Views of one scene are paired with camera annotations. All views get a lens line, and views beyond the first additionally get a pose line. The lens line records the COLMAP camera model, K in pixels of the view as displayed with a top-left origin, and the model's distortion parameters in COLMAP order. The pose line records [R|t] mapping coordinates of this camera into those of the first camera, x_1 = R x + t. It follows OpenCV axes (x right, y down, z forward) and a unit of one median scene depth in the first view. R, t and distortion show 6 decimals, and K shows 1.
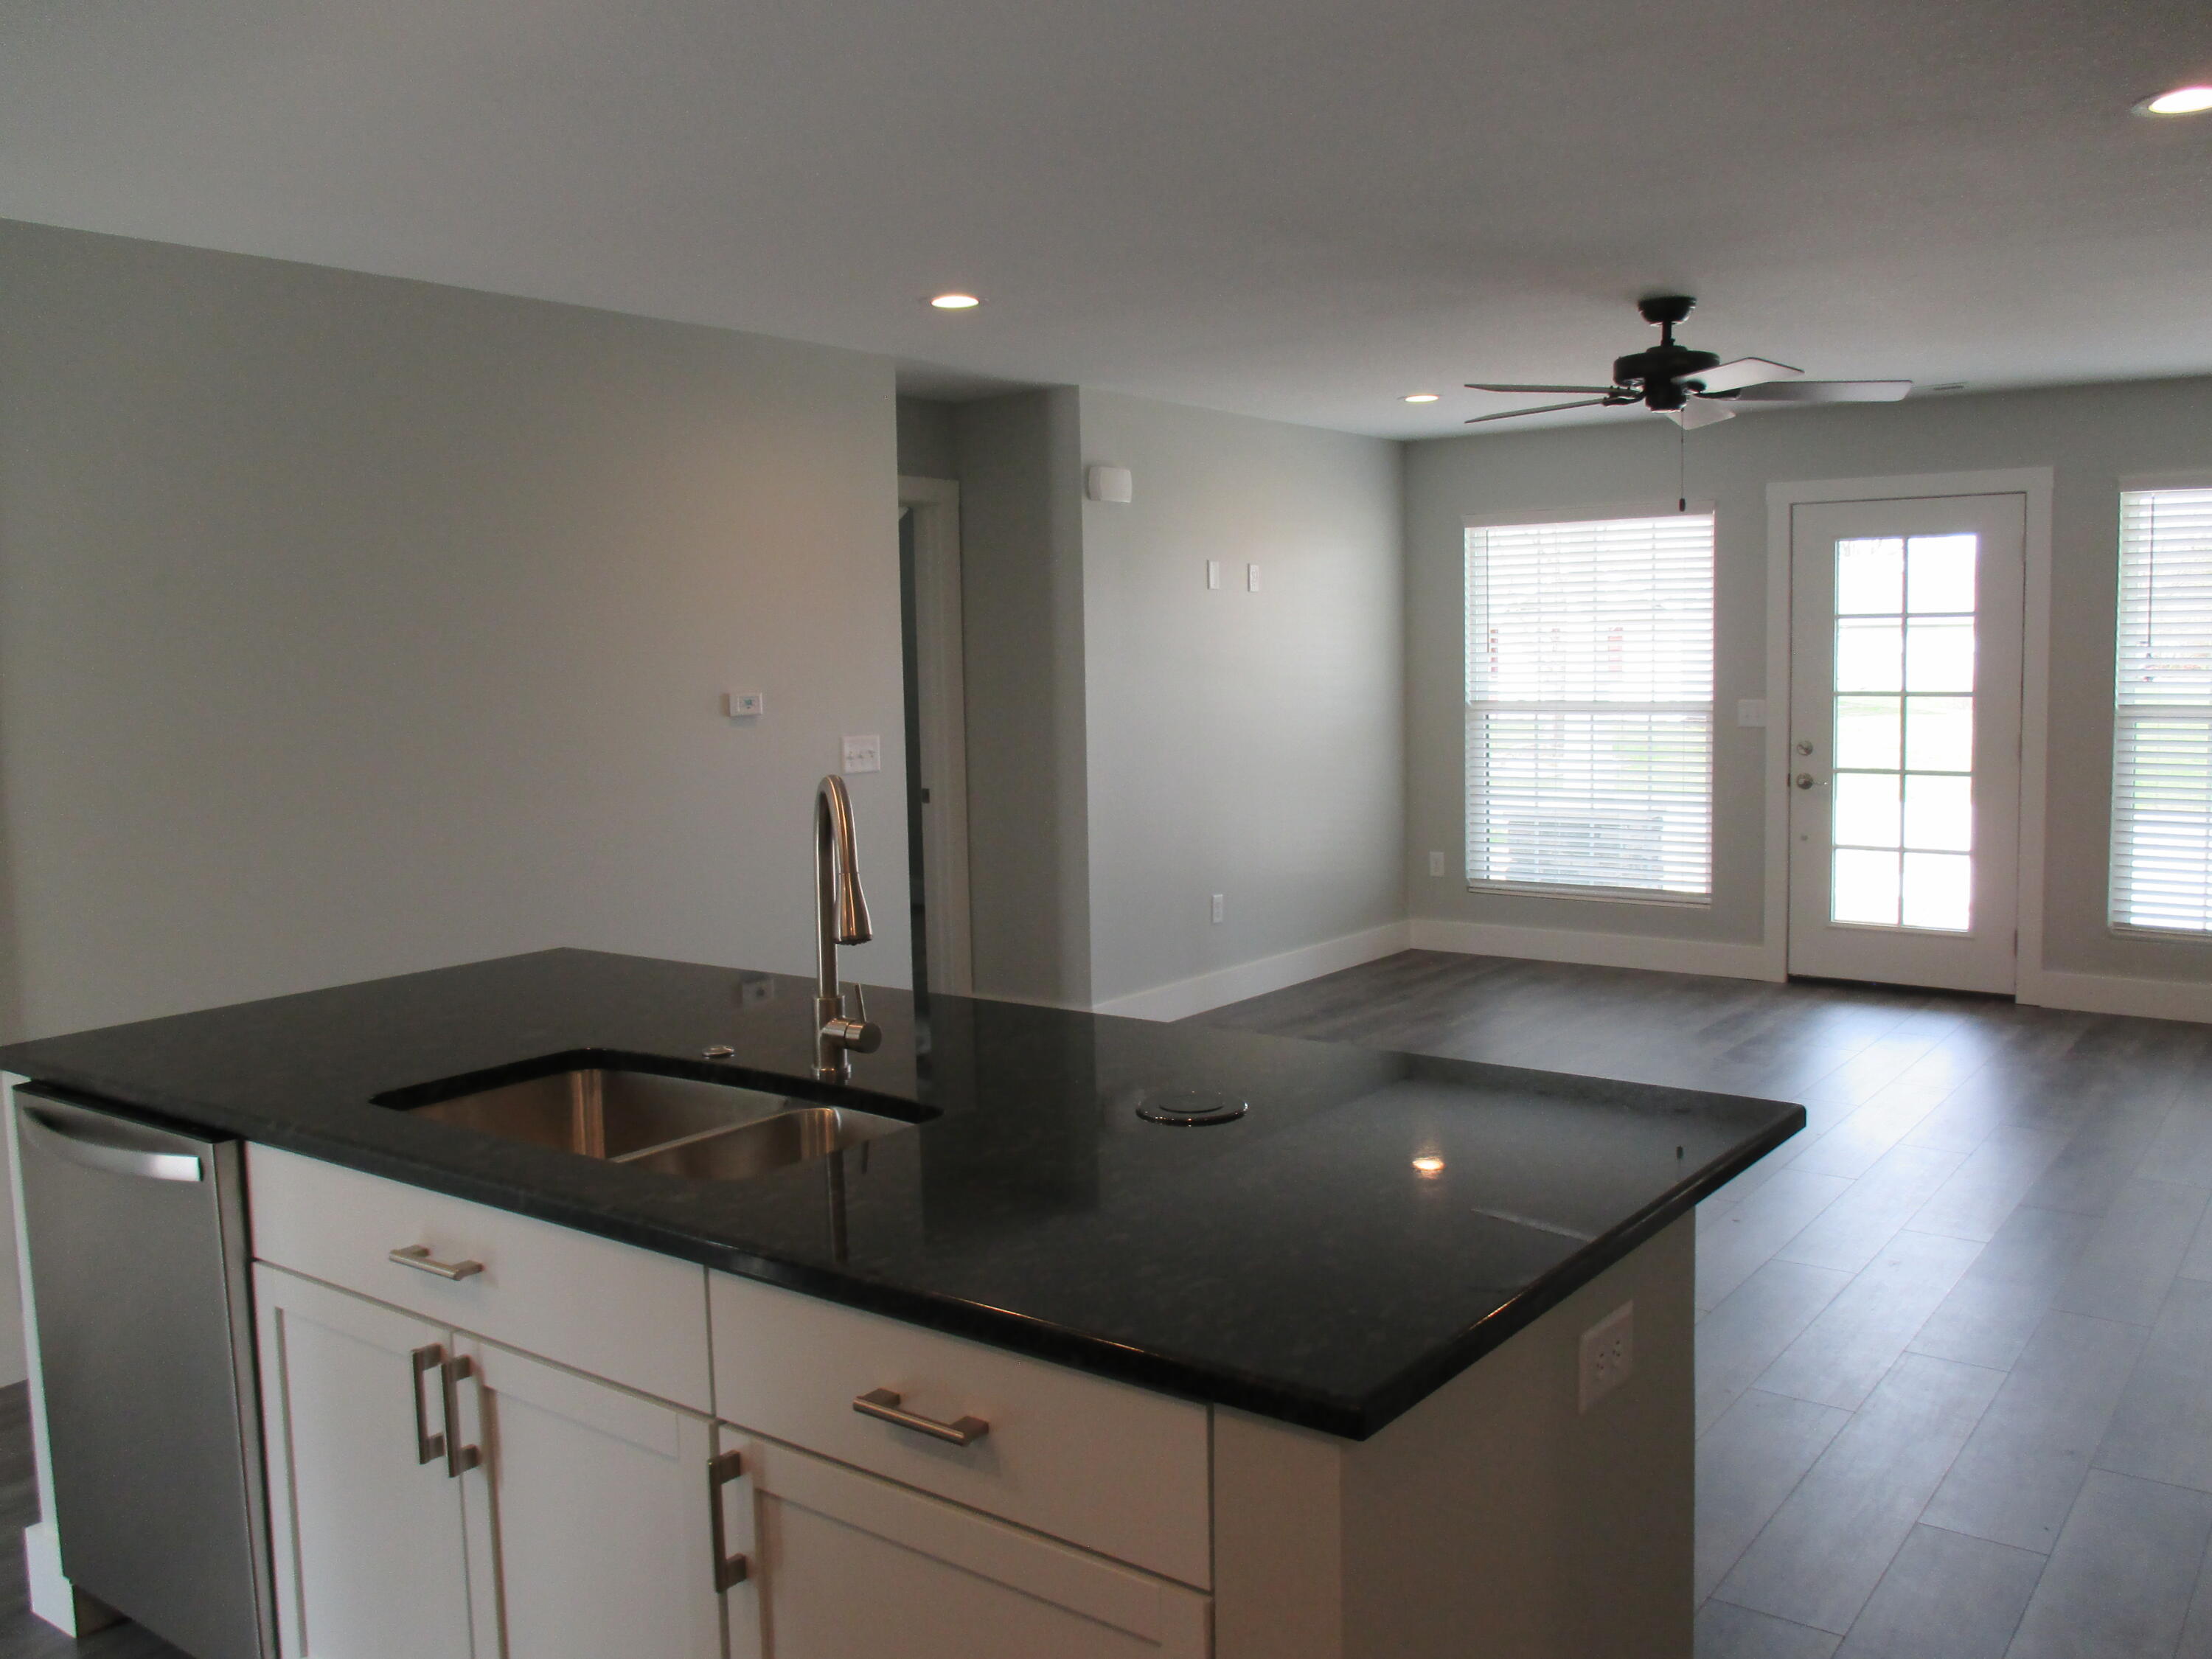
lens RADIAL K [[1850.6, 0, 1149.0], [0, 1850.6, 810.2], [0, 0, 1]] dist [-0.004567, 0.006678]
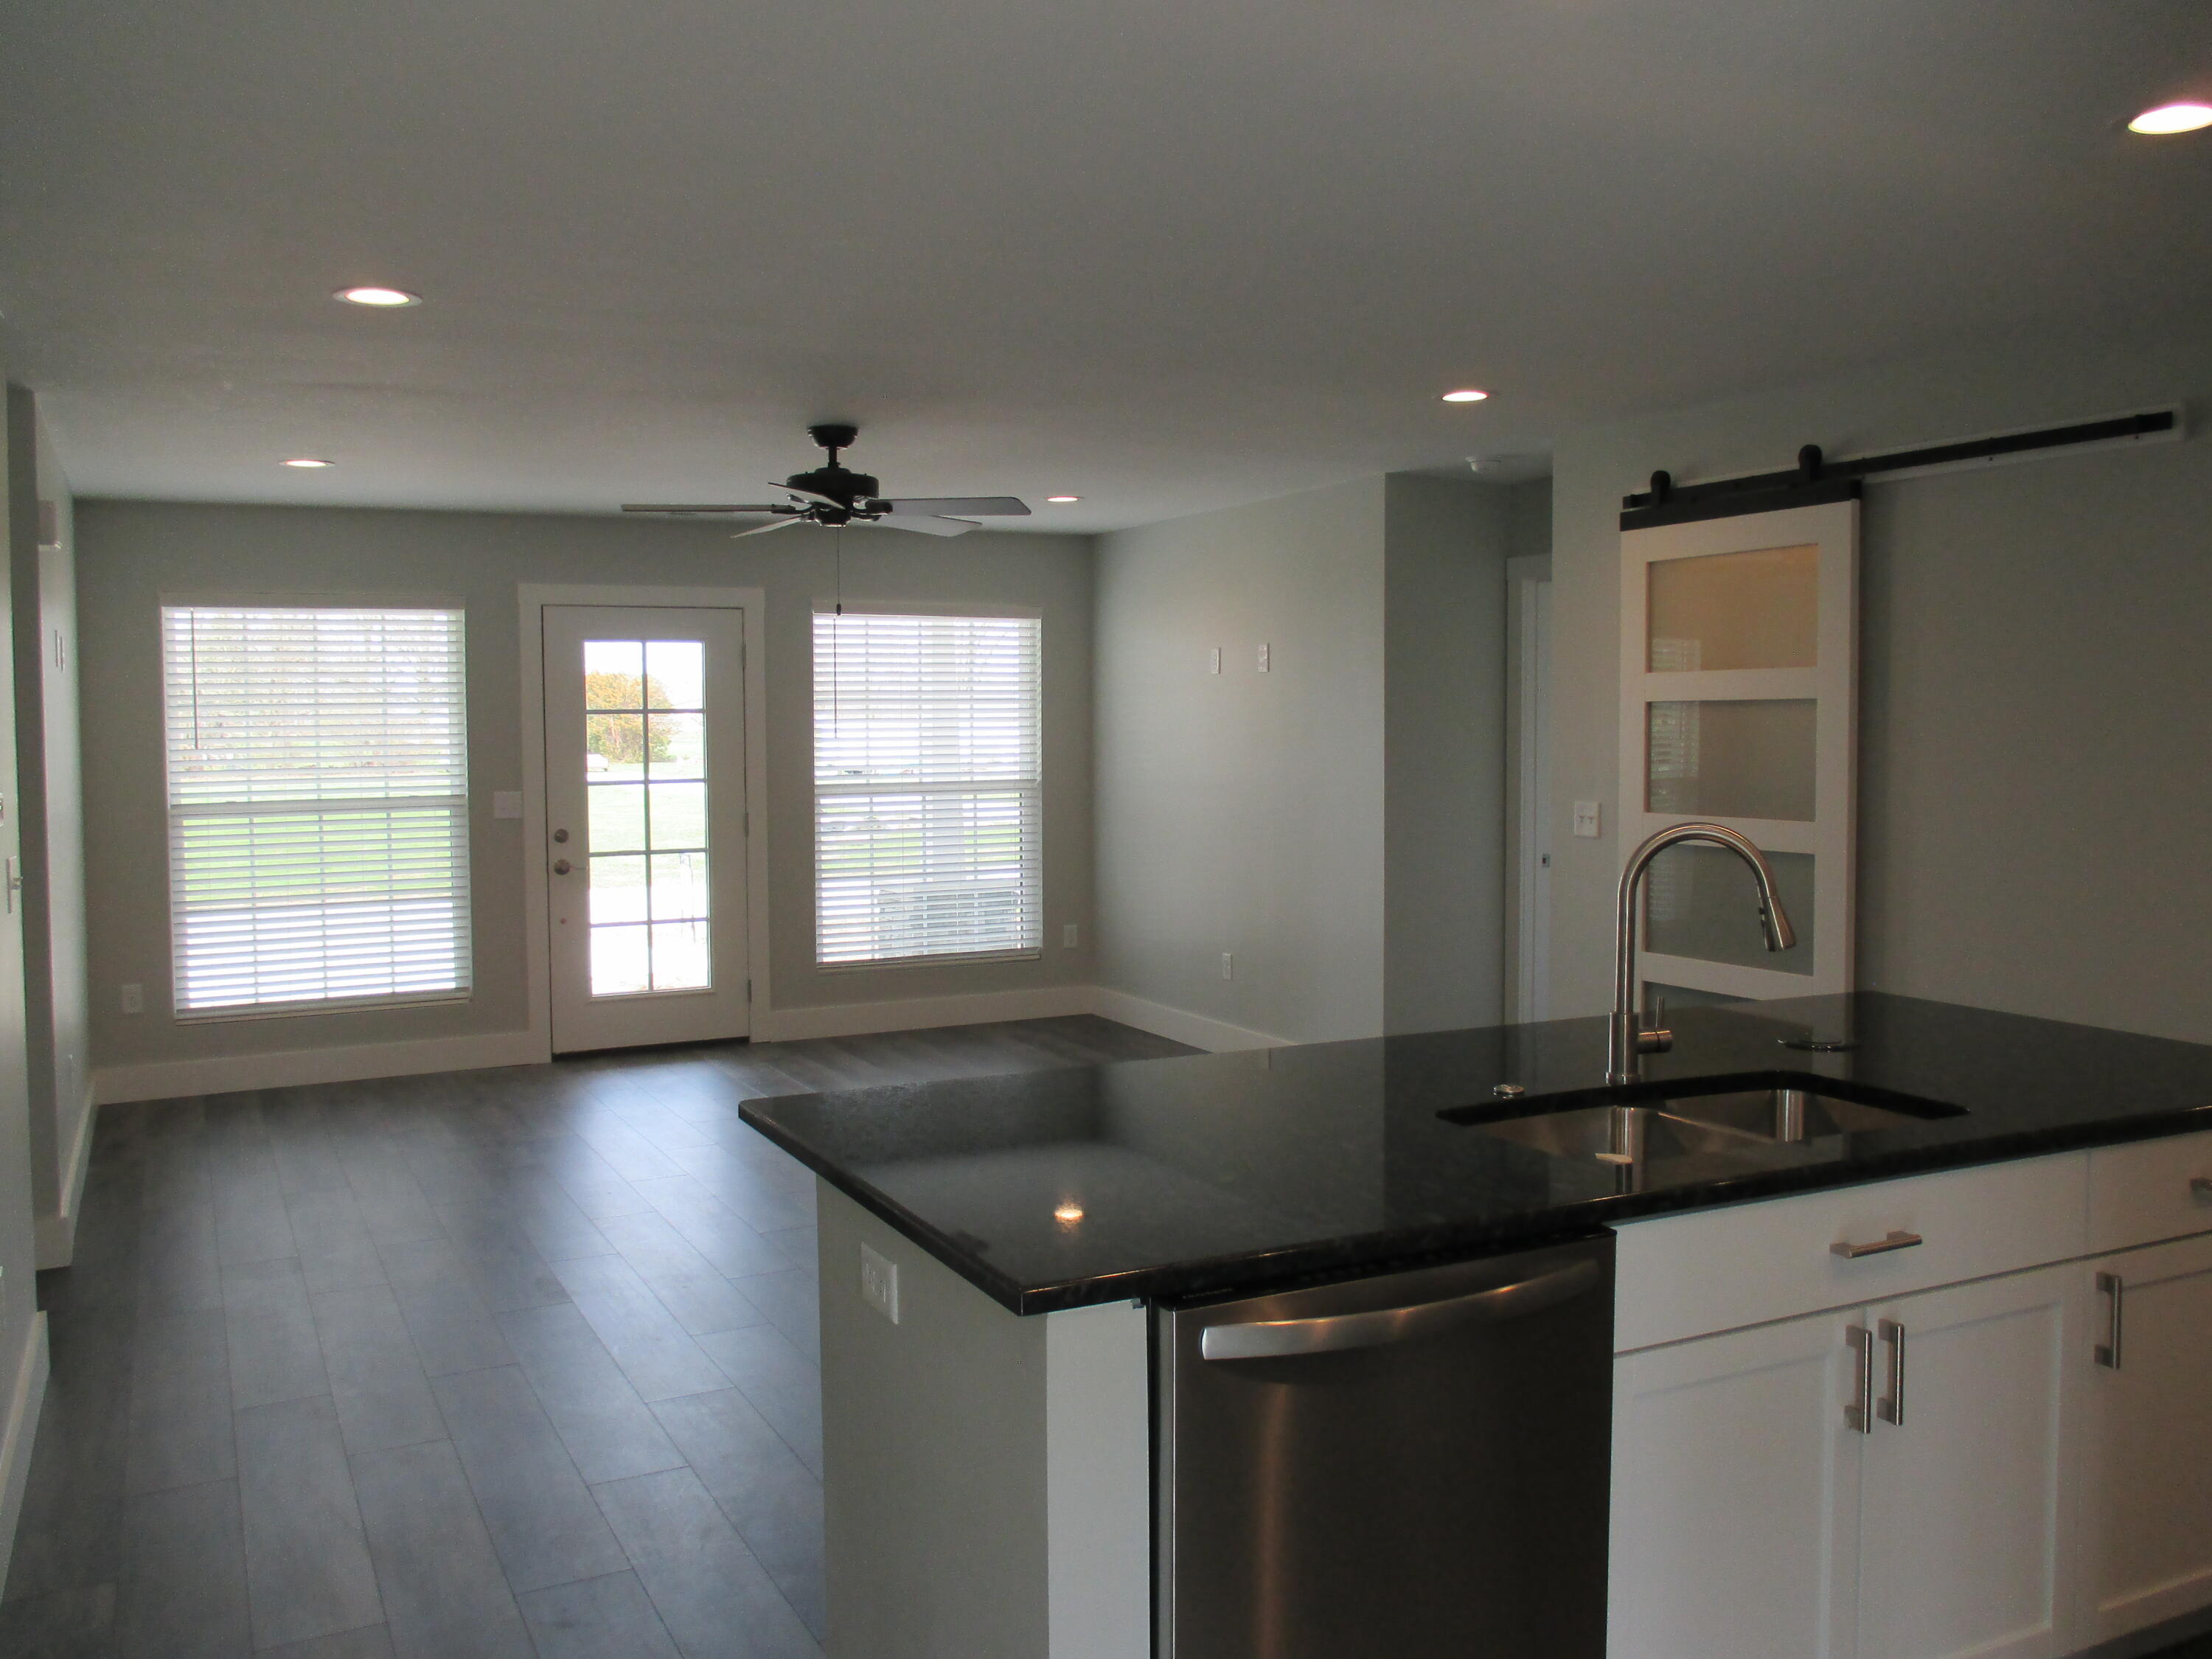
lens RADIAL K [[1850.6, 0, 1110.7], [0, 1850.6, 815.1], [0, 0, 1]] dist [-0.004567, 0.006678]
pose [[0.475859, -0.040461, 0.878590, -0.425787], [0.086815, 0.996224, -0.001143, -0.016936], [-0.875226, 0.076819, 0.477575, 0.221987]]
